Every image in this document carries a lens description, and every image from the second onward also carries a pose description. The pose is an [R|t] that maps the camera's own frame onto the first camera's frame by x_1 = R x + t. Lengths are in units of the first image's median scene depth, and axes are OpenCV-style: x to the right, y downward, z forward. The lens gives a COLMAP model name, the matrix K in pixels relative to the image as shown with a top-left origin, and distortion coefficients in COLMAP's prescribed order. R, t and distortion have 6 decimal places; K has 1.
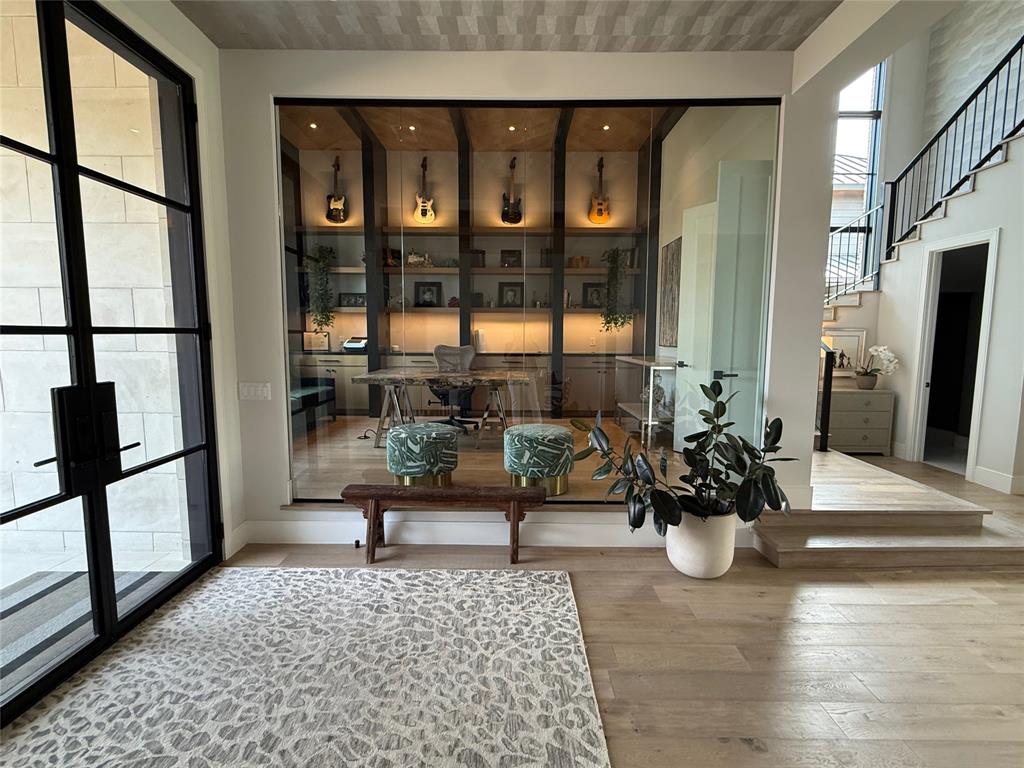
lens RADIAL K [[497.2, 0, 515.3], [0, 497.2, 384.4], [0, 0, 1]] dist [-0.000742, 0.001887]
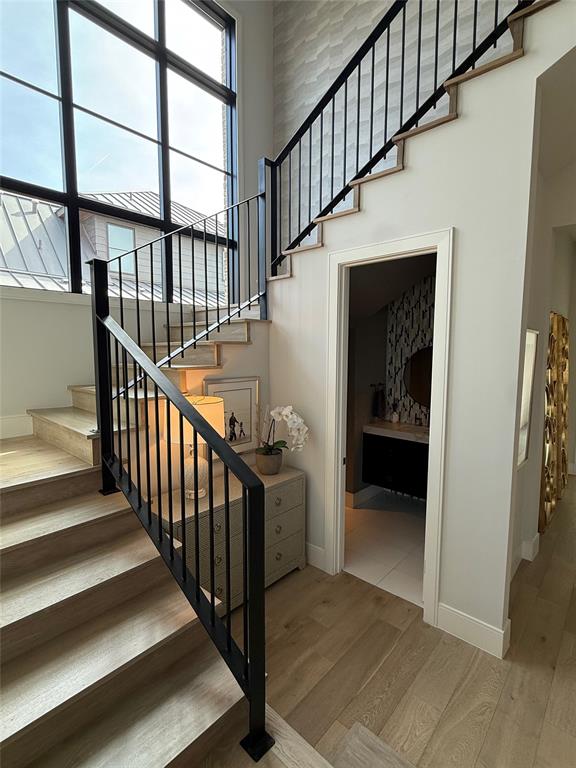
lens RADIAL K [[372.9, 0, 292.5], [0, 372.9, 384.8], [0, 0, 1]] dist [-0.000742, 0.001887]
pose [[0.662919, -0.077004, 0.744720, 0.364459], [0.076417, 0.996461, 0.035010, -0.115482], [-0.744781, 0.033701, 0.666458, 0.635597]]
